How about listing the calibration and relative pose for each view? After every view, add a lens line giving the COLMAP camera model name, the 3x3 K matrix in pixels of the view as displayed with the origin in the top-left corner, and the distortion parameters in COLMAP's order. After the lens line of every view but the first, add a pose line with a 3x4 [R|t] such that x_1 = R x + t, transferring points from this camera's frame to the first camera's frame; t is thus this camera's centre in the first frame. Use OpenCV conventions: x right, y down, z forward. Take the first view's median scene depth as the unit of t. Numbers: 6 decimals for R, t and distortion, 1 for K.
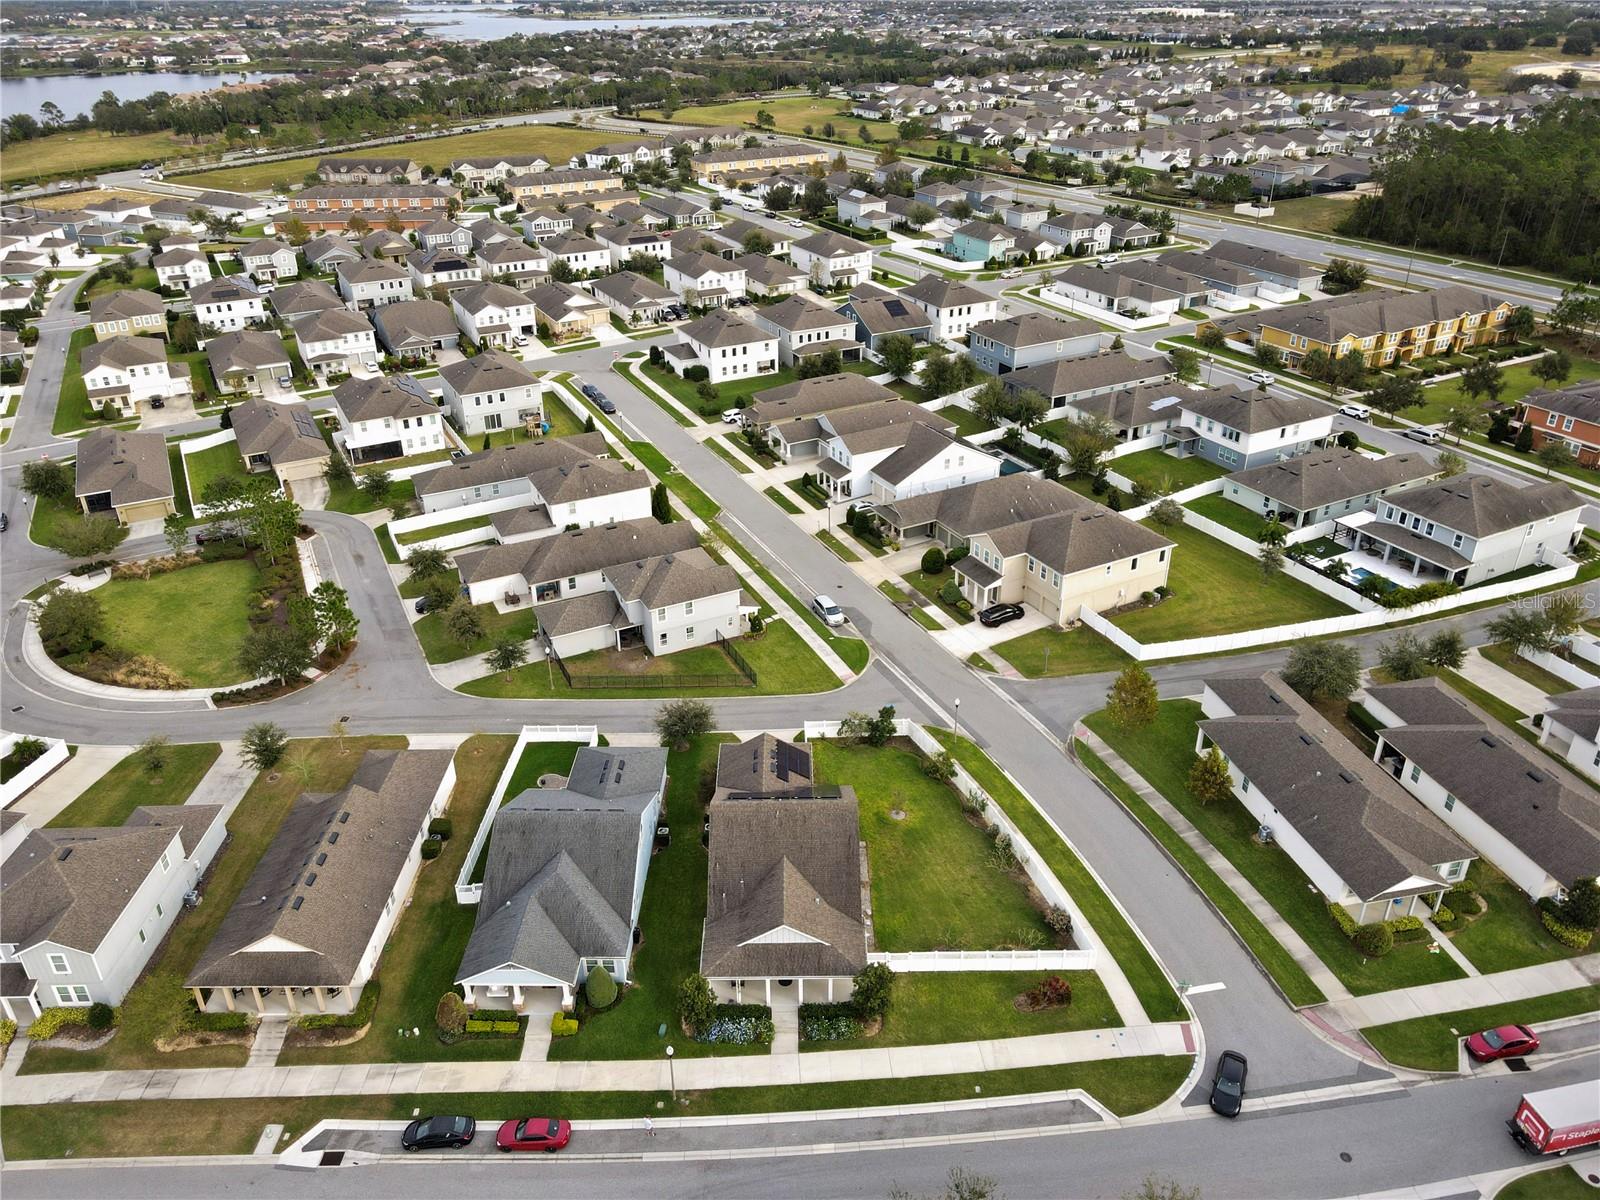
lens RADIAL K [[1140.5, 0, 800.0], [0, 1140.5, 600.0], [0, 0, 1]] dist [-0.035731, 0.119504]
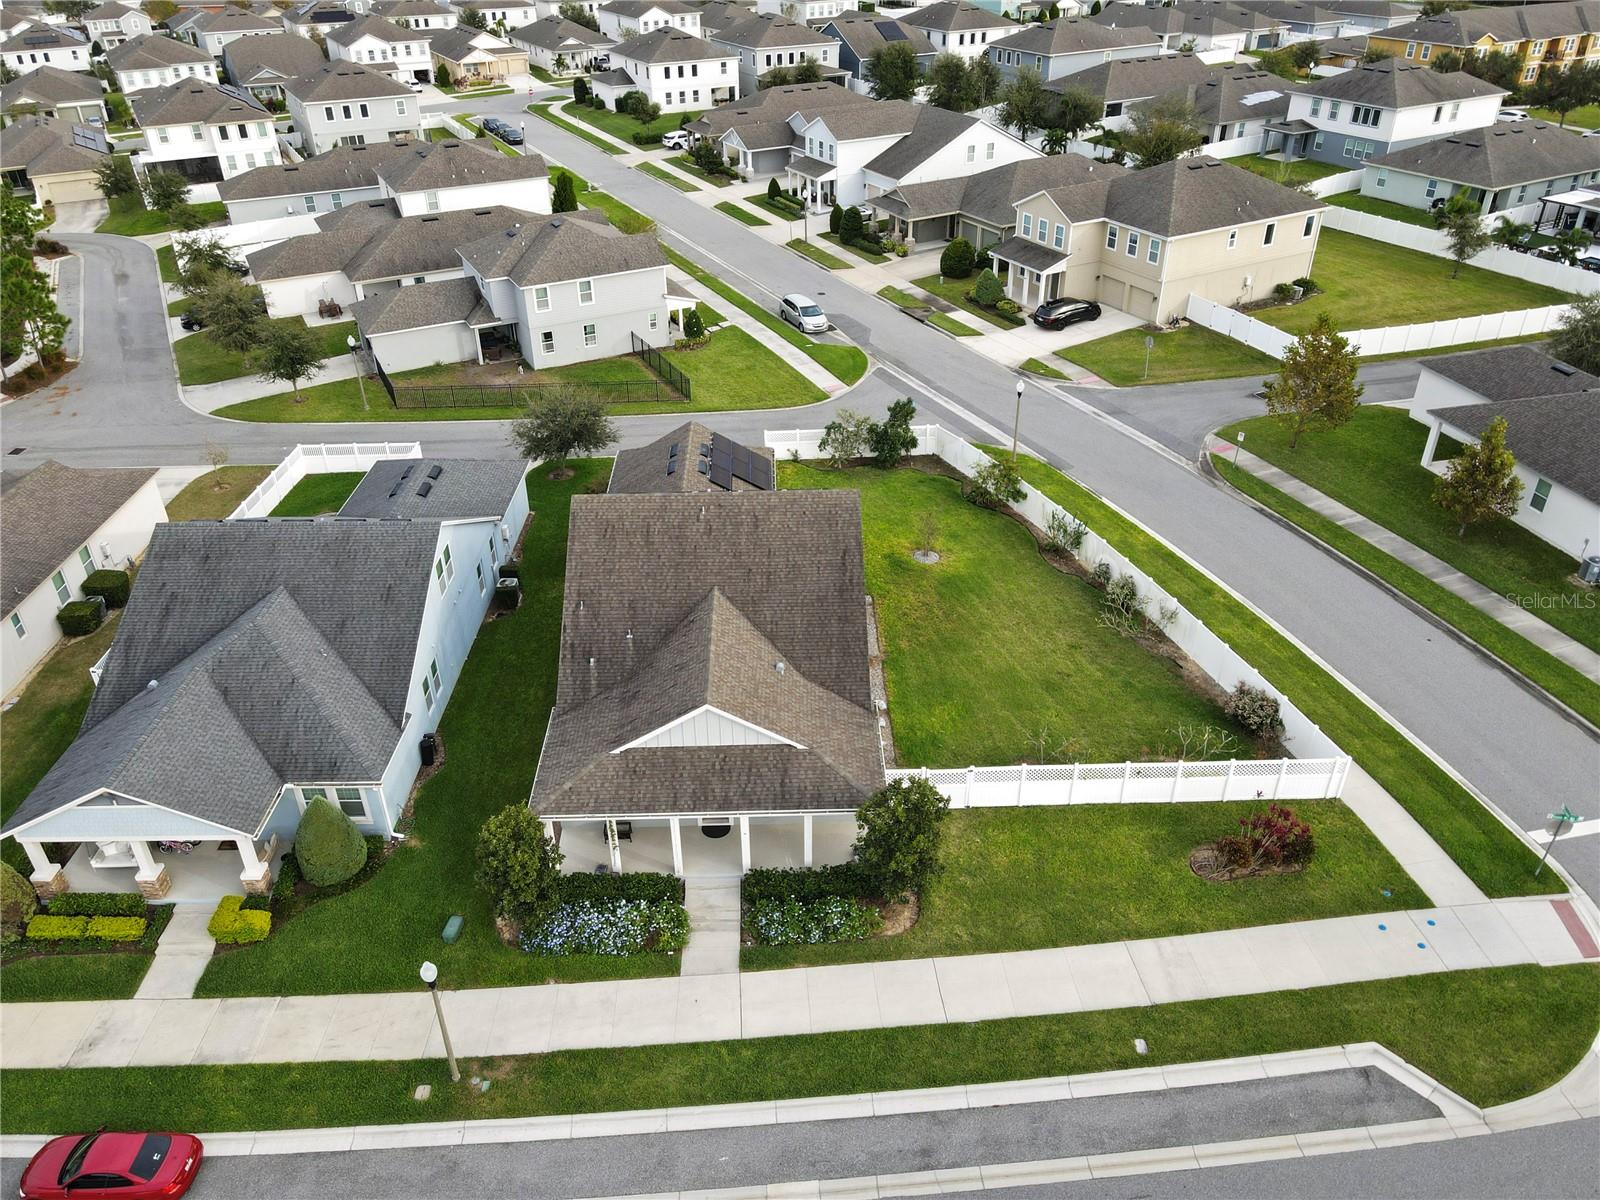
lens RADIAL K [[1110.4, 0, 800.0], [0, 1110.4, 600.0], [0, 0, 1]] dist [0.008760, 0.000959]
pose [[0.999839, -0.010592, 0.014467, 0.012240], [0.009727, 0.998231, 0.058647, 0.148420], [-0.015063, -0.058497, 0.998174, 0.374487]]
